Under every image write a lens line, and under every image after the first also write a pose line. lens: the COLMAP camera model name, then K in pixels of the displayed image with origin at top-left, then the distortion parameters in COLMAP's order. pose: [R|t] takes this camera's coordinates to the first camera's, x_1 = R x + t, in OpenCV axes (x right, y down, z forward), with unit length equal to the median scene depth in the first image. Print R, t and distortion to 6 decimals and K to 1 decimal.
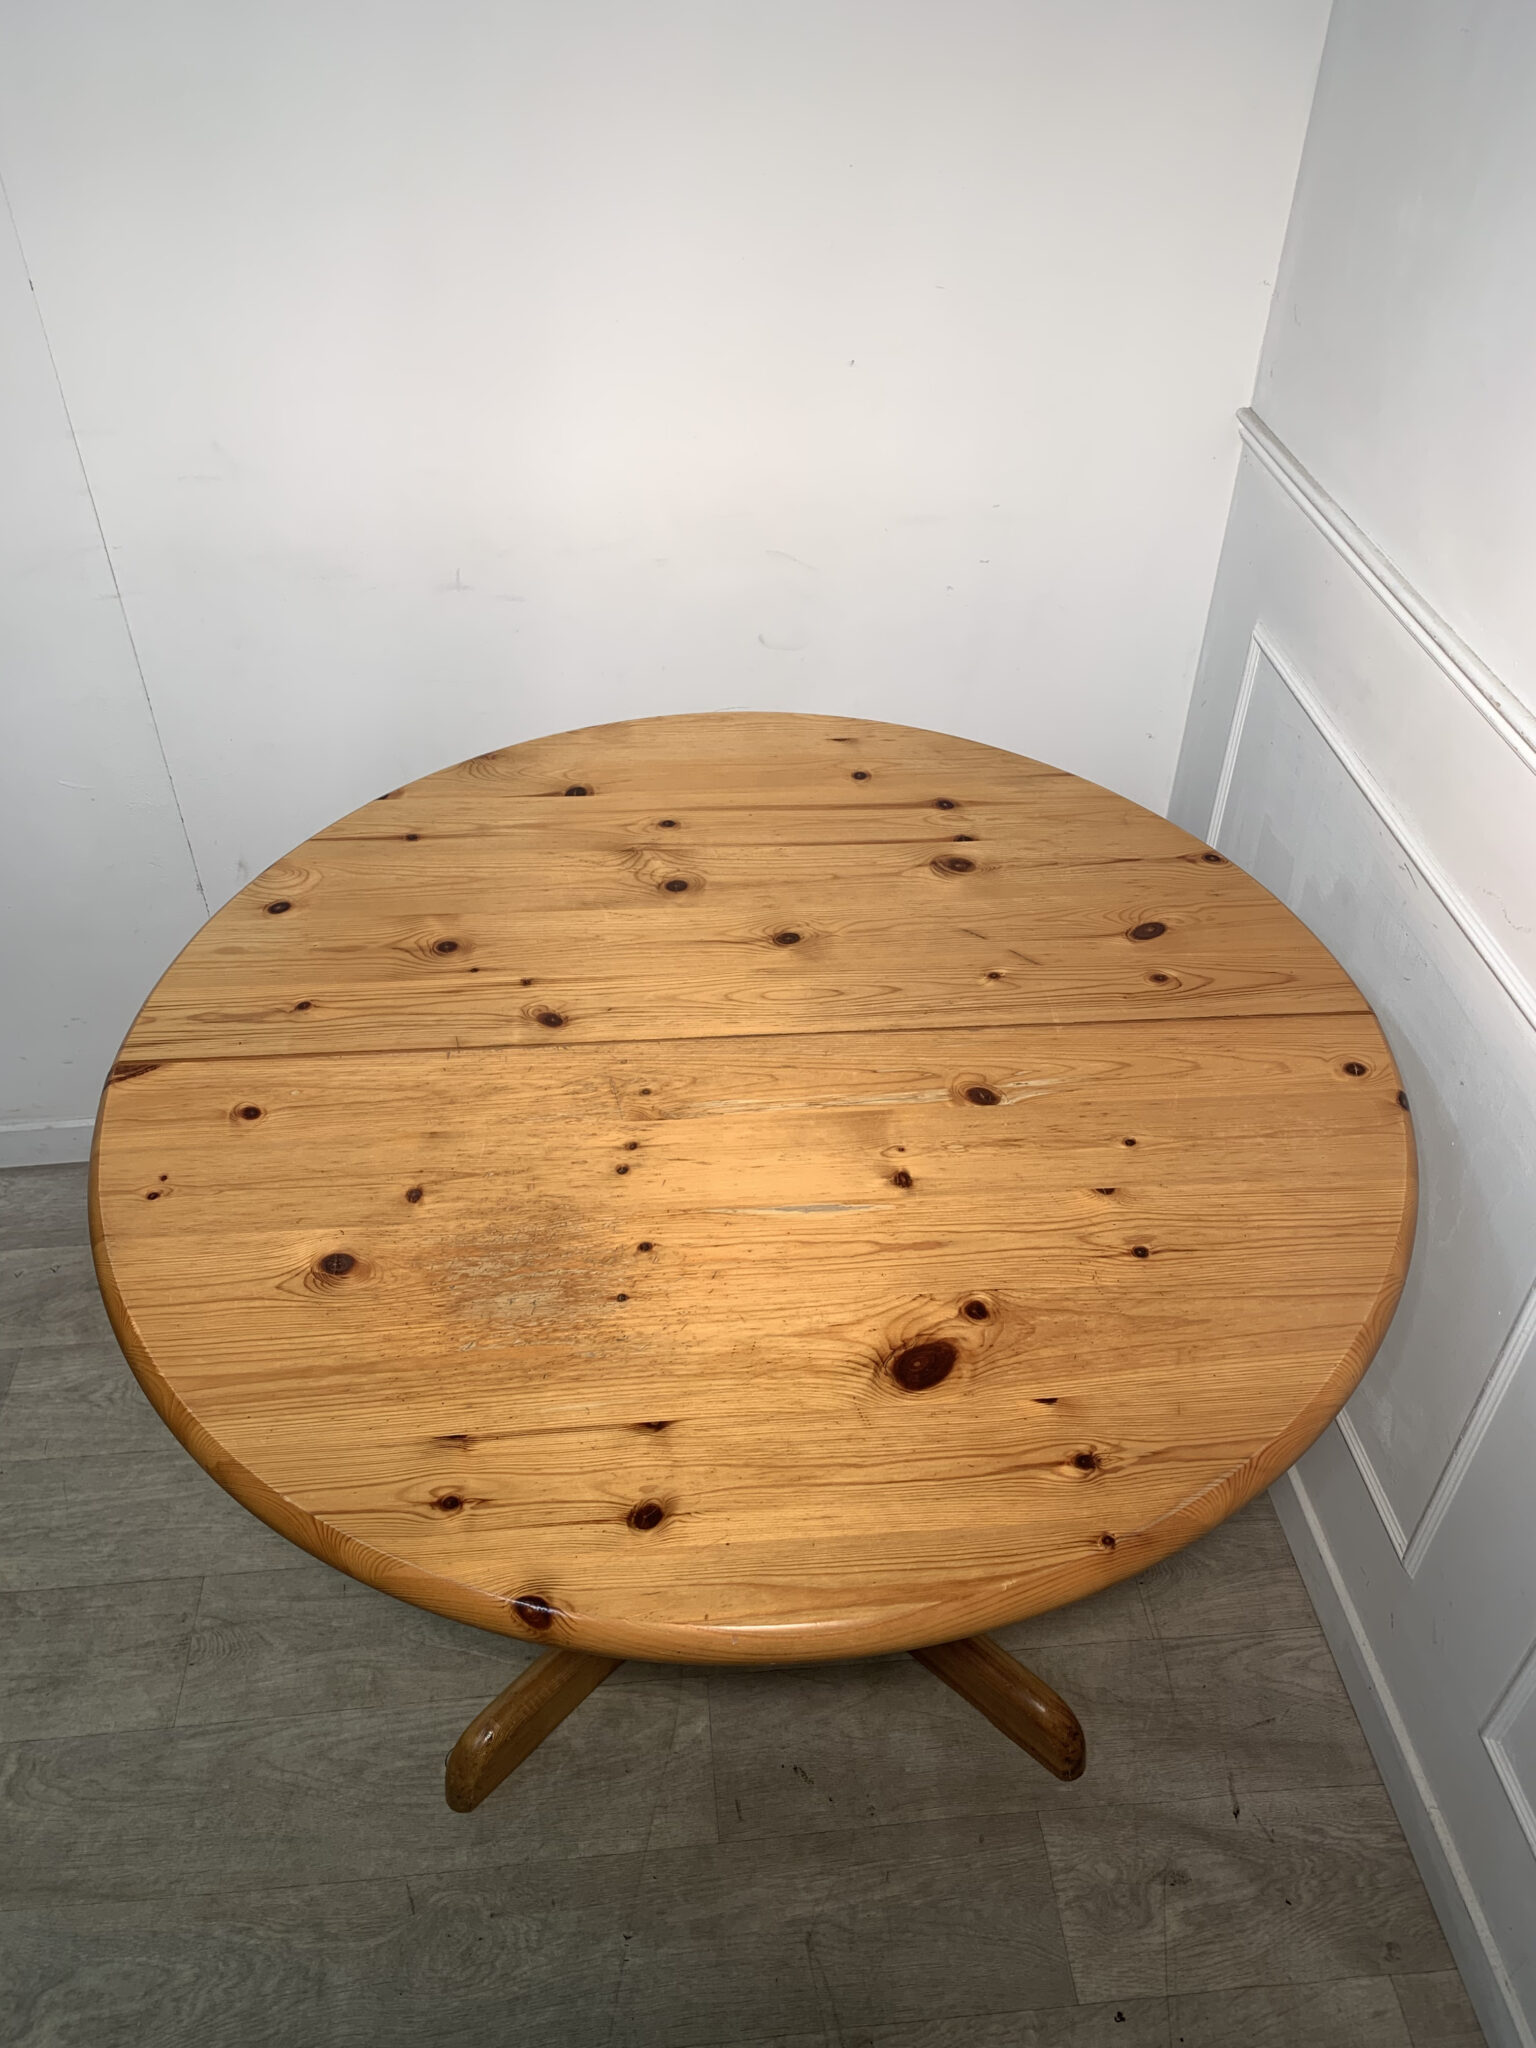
lens RADIAL K [[1580.5, 0, 768.0], [0, 1580.5, 1024.0], [0, 0, 1]] dist [0.038711, -0.033970]
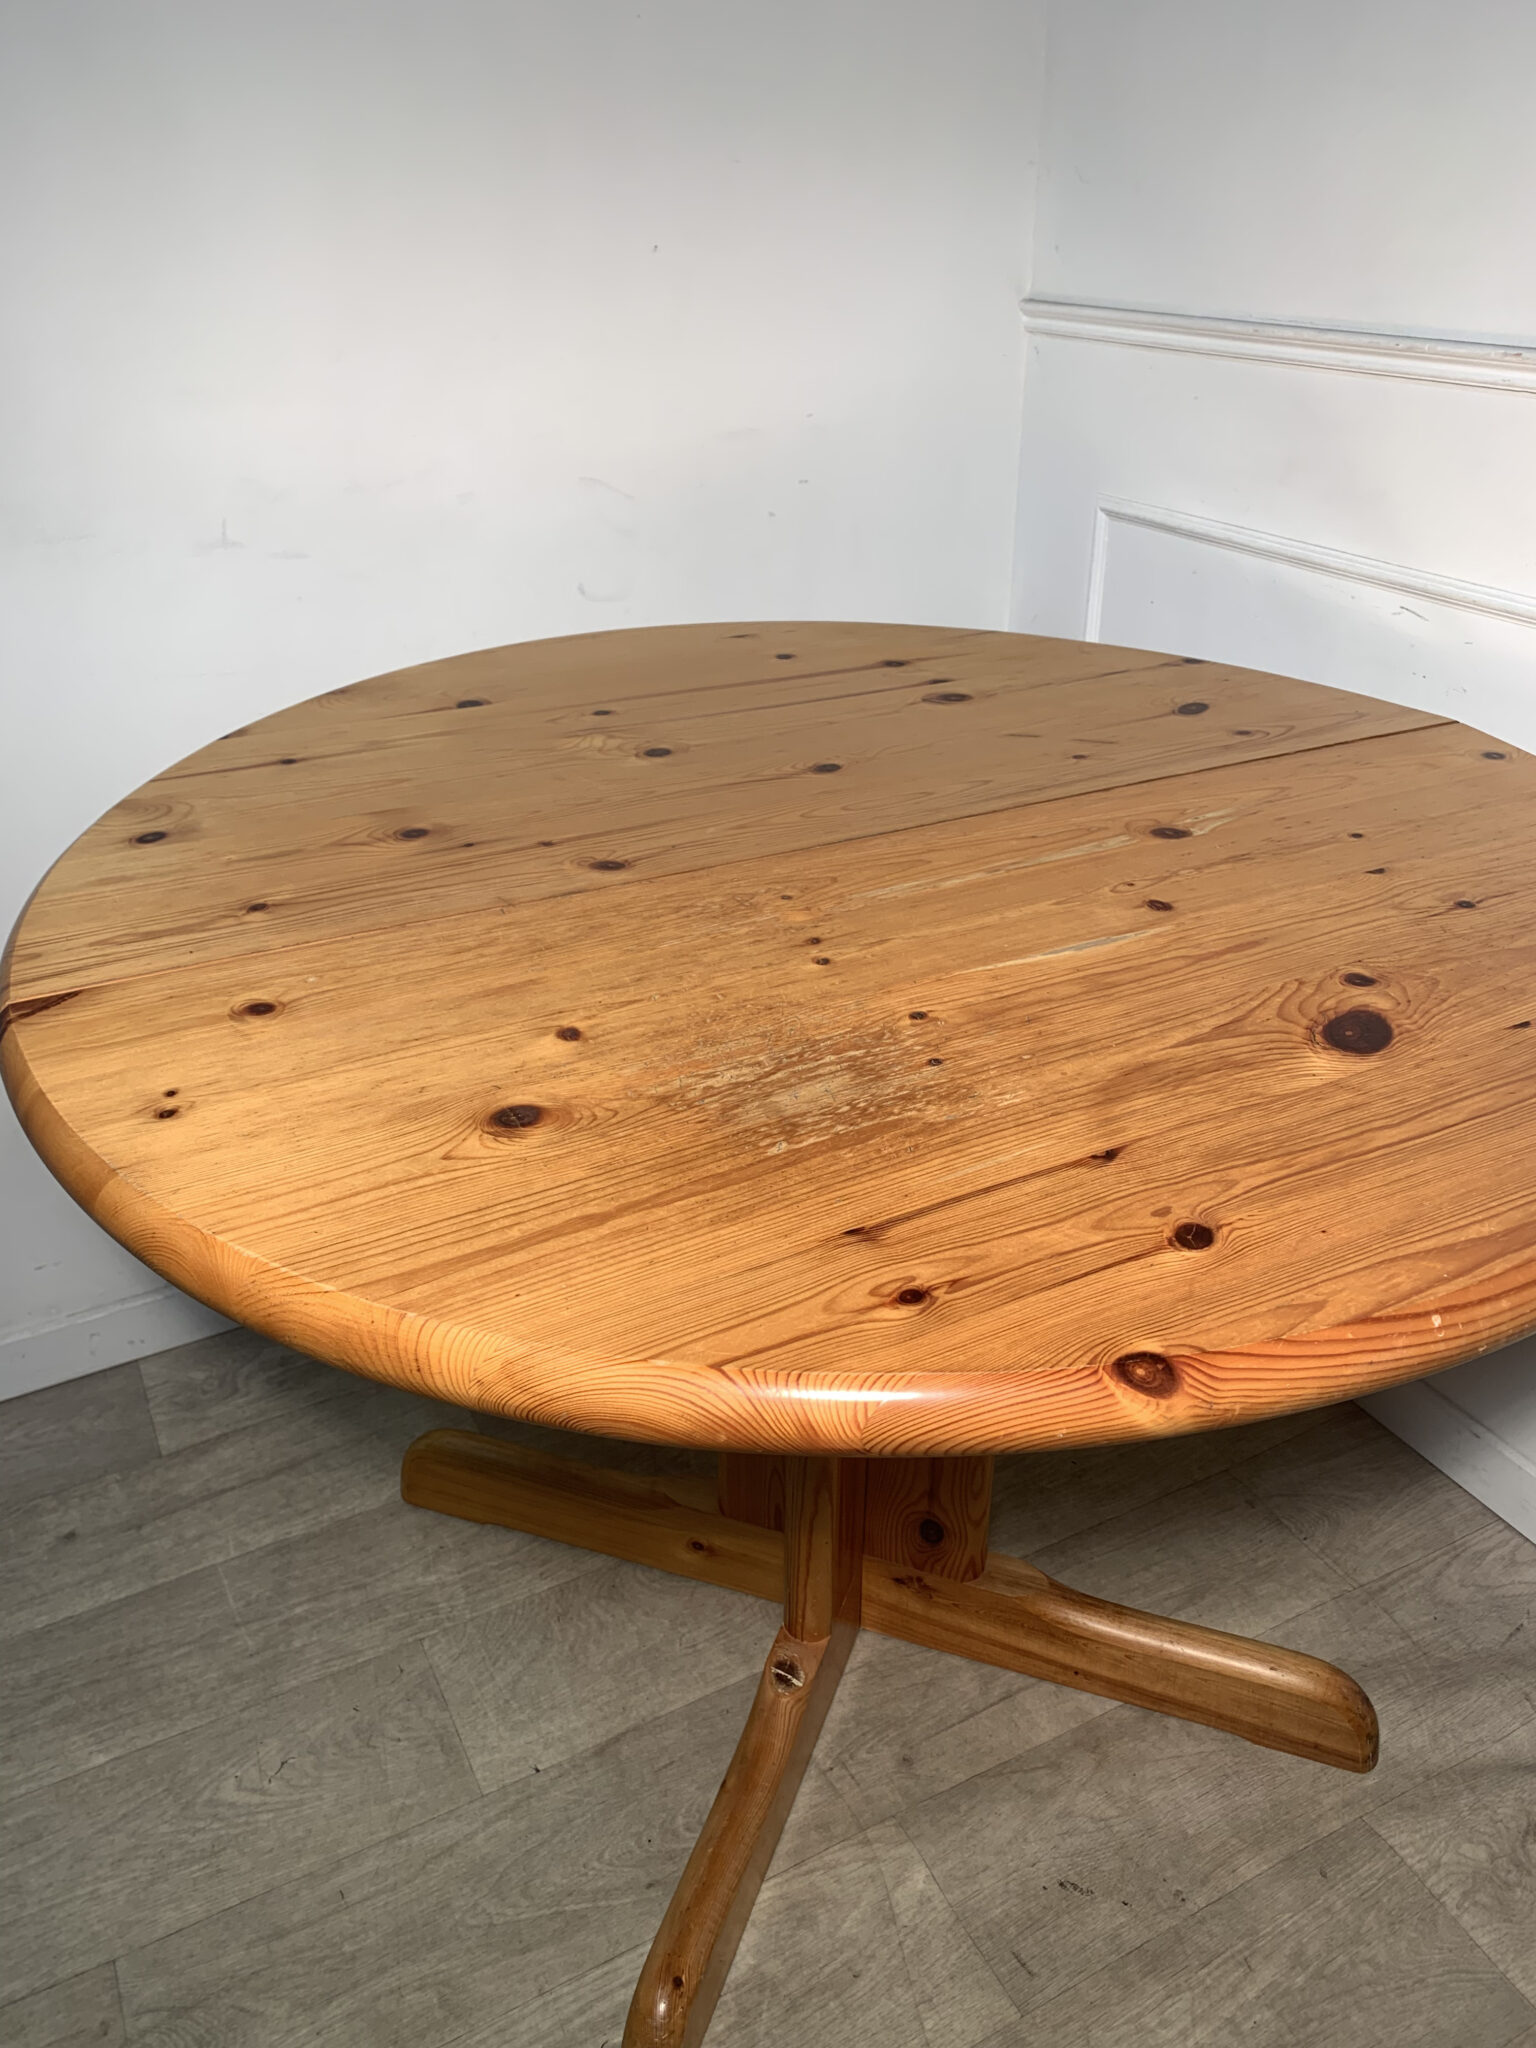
lens RADIAL K [[1580.5, 0, 768.0], [0, 1580.5, 1024.0], [0, 0, 1]] dist [0.038711, -0.033970]
pose [[0.925079, -0.186907, 0.330597, -0.285976], [0.255404, 0.950432, -0.177336, 0.192265], [-0.281064, 0.248485, 0.926962, 0.265320]]
